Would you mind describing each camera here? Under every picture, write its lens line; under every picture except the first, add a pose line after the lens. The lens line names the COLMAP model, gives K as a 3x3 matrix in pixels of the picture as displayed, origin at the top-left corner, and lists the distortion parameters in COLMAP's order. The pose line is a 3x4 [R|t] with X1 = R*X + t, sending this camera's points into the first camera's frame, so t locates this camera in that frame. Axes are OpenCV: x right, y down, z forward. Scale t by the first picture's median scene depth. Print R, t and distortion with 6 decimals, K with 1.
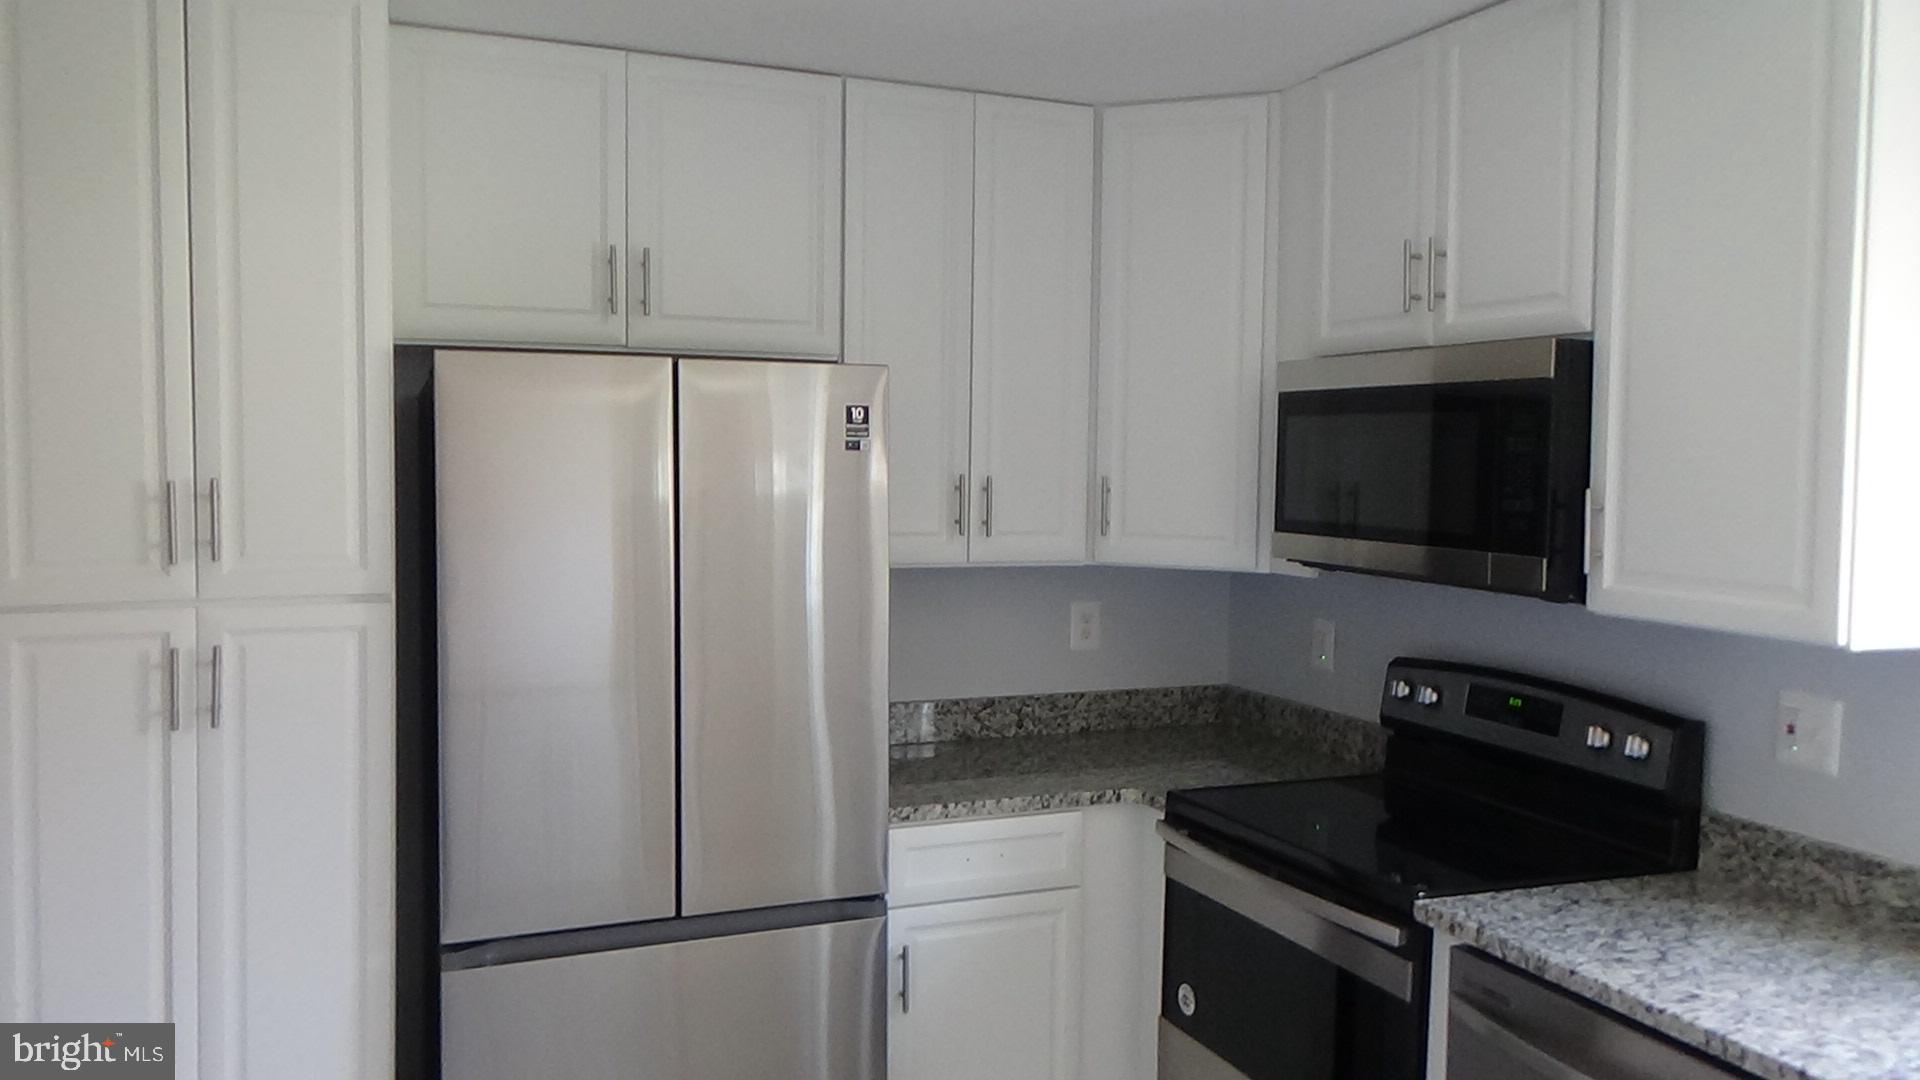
lens RADIAL K [[1452.4, 0, 960.0], [0, 1452.4, 540.0], [0, 0, 1]] dist [0.011928, 0.002416]
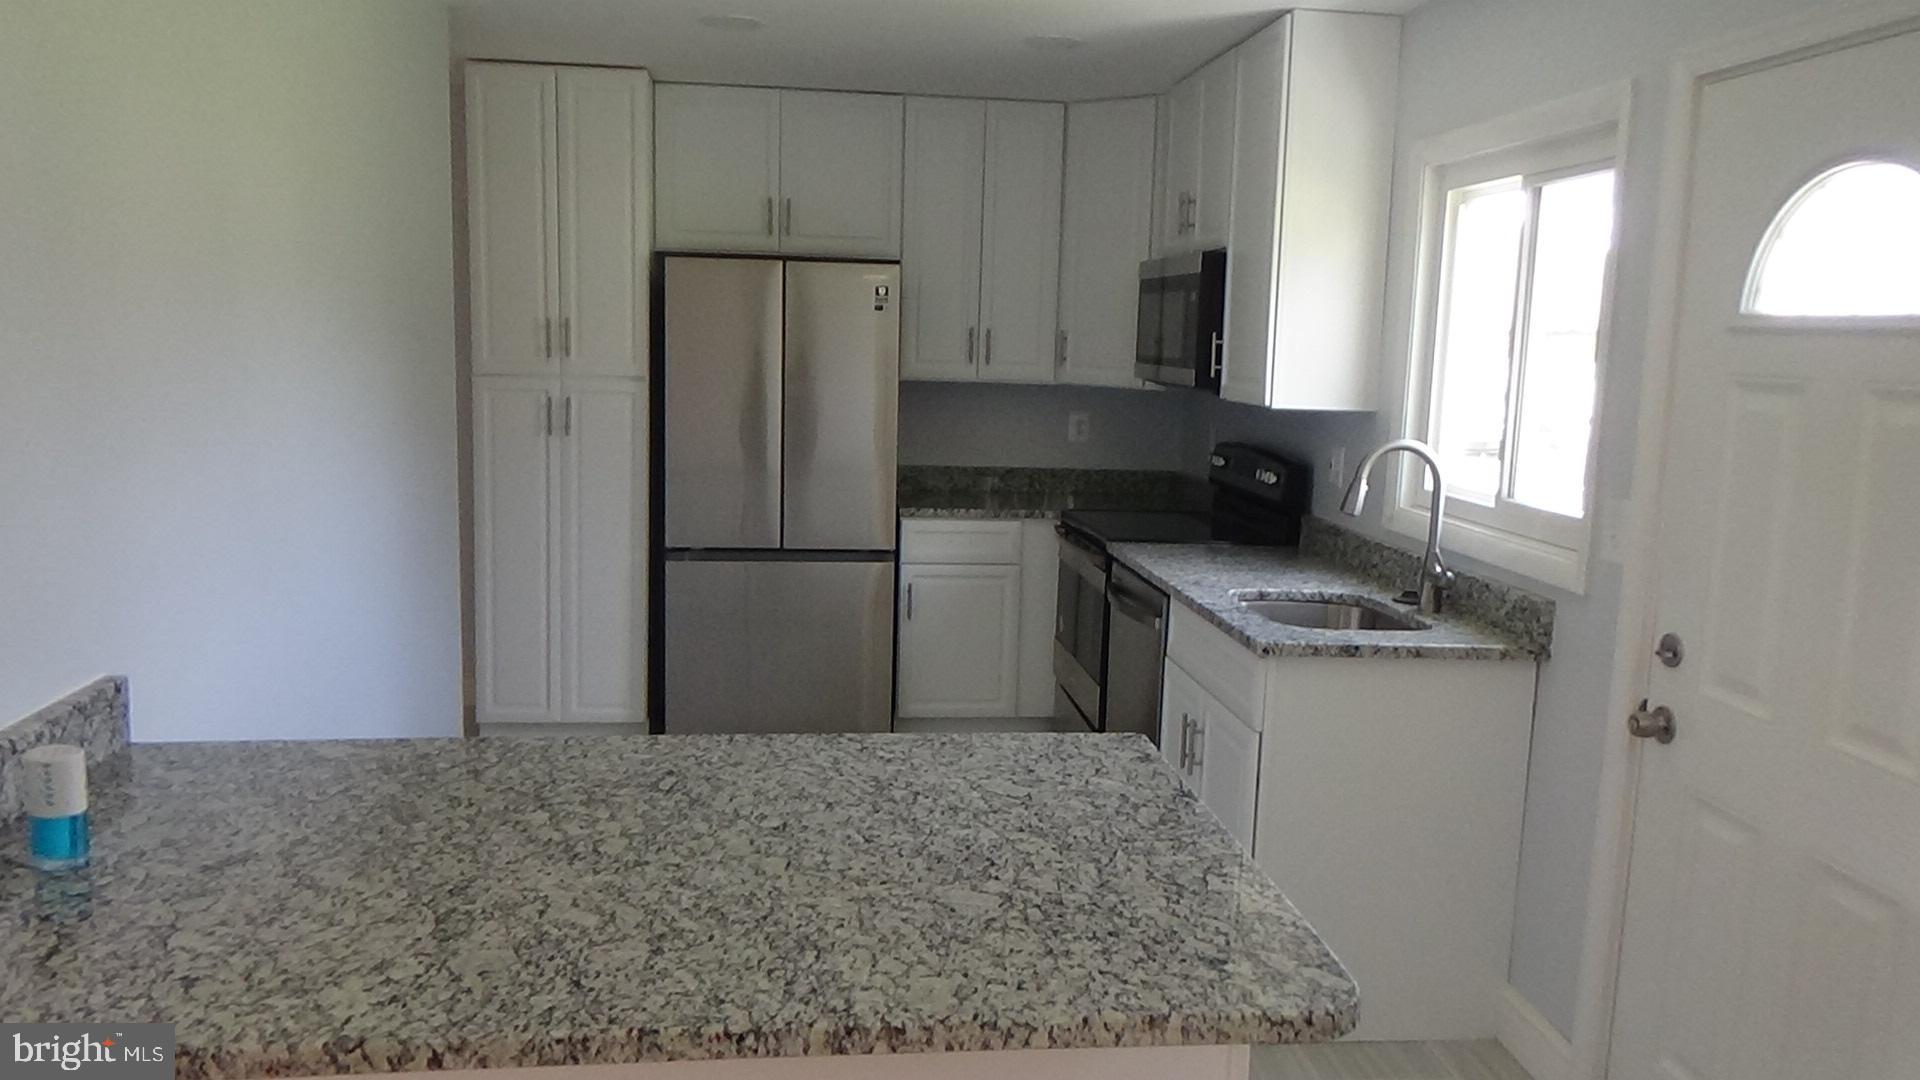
lens RADIAL K [[1452.4, 0, 960.0], [0, 1452.4, 540.0], [0, 0, 1]] dist [0.011928, 0.002416]
pose [[0.953425, 0.054946, -0.296583, 0.557373], [-0.033672, 0.996511, 0.076374, 0.081774], [0.299745, -0.062830, 0.951948, -0.711262]]
